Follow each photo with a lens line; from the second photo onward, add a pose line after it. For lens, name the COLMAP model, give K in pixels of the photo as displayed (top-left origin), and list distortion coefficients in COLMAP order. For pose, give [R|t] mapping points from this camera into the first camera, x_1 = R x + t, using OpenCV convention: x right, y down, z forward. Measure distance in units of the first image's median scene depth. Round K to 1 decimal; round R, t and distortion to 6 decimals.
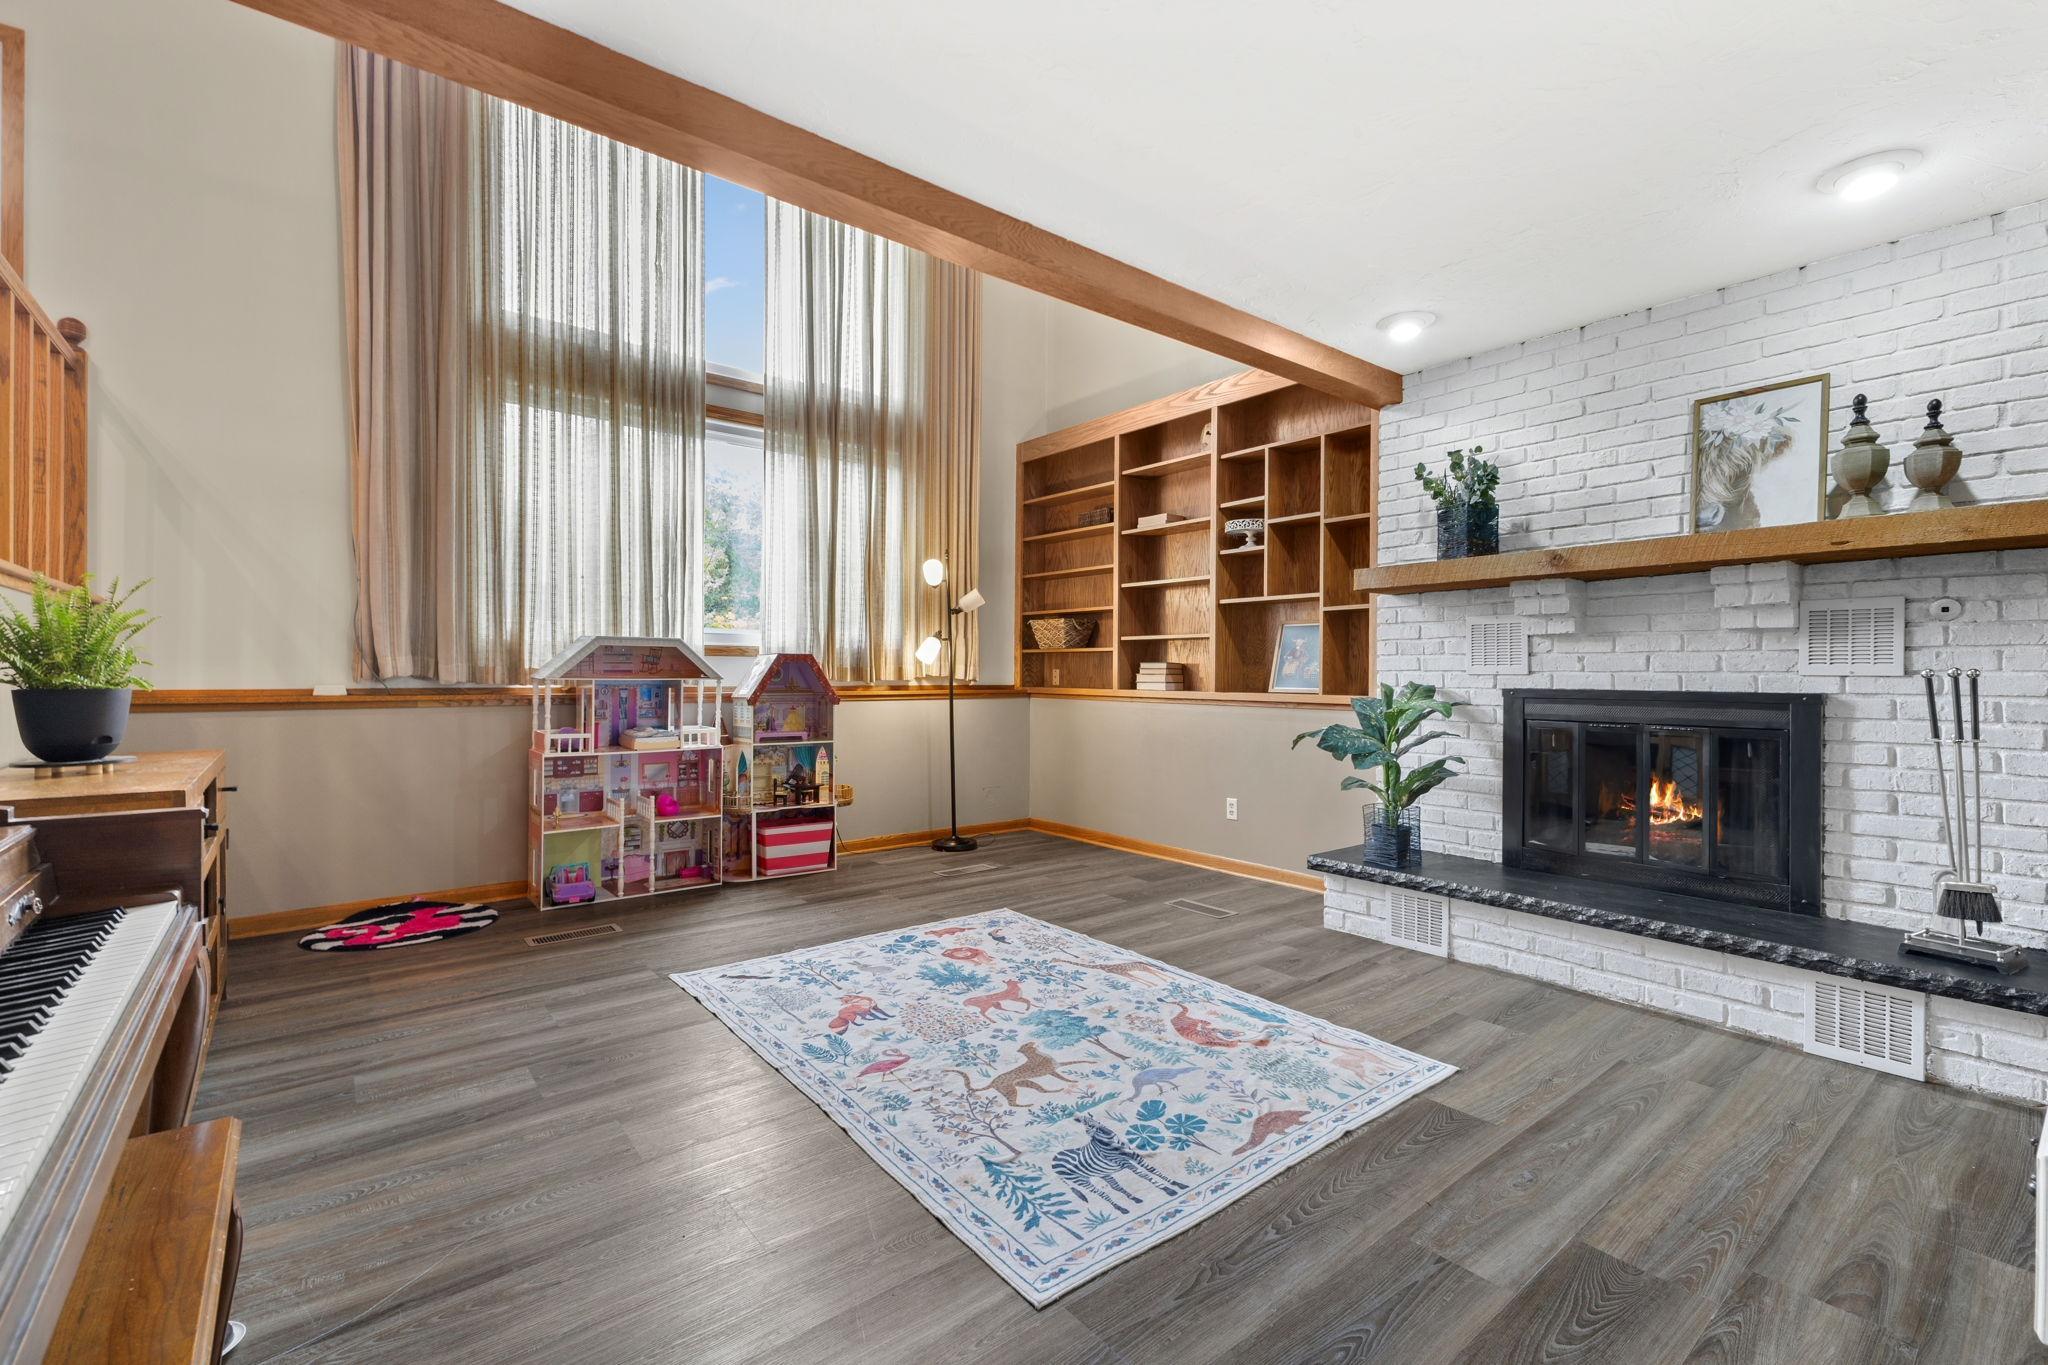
lens RADIAL K [[897.0, 0, 1025.5], [0, 897.0, 674.4], [0, 0, 1]] dist [0.002186, 0.000039]
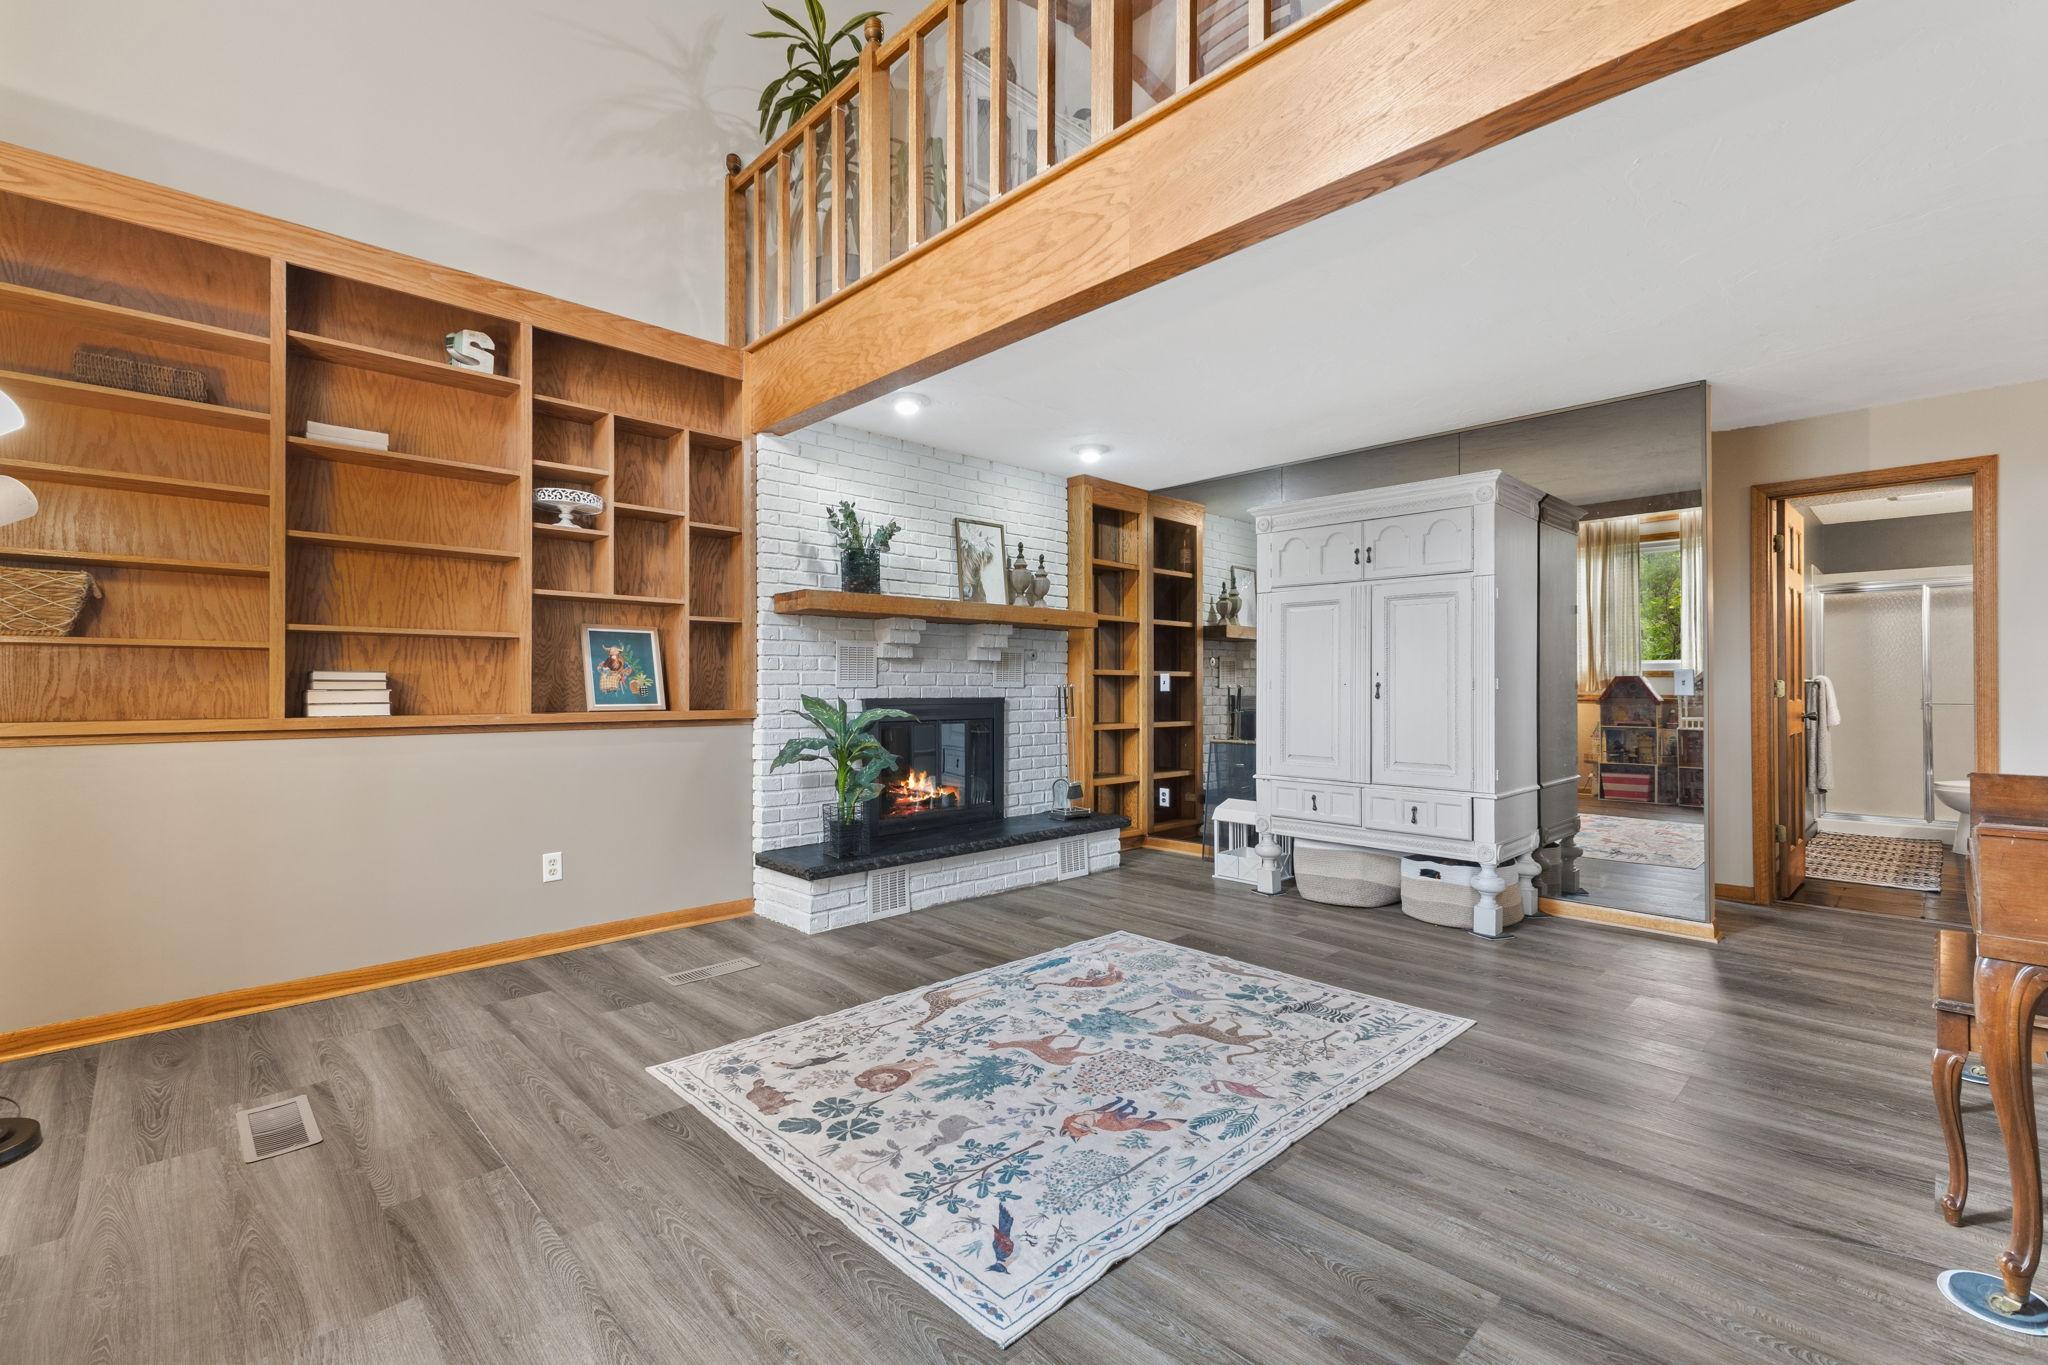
lens RADIAL K [[897.0, 0, 1025.5], [0, 897.0, 674.4], [0, 0, 1]] dist [0.002186, 0.000039]
pose [[-0.102453, 0.011430, 0.994672, -0.901508], [0.002545, 0.999934, -0.011229, -0.004801], [-0.994735, 0.001381, -0.102476, 1.081942]]
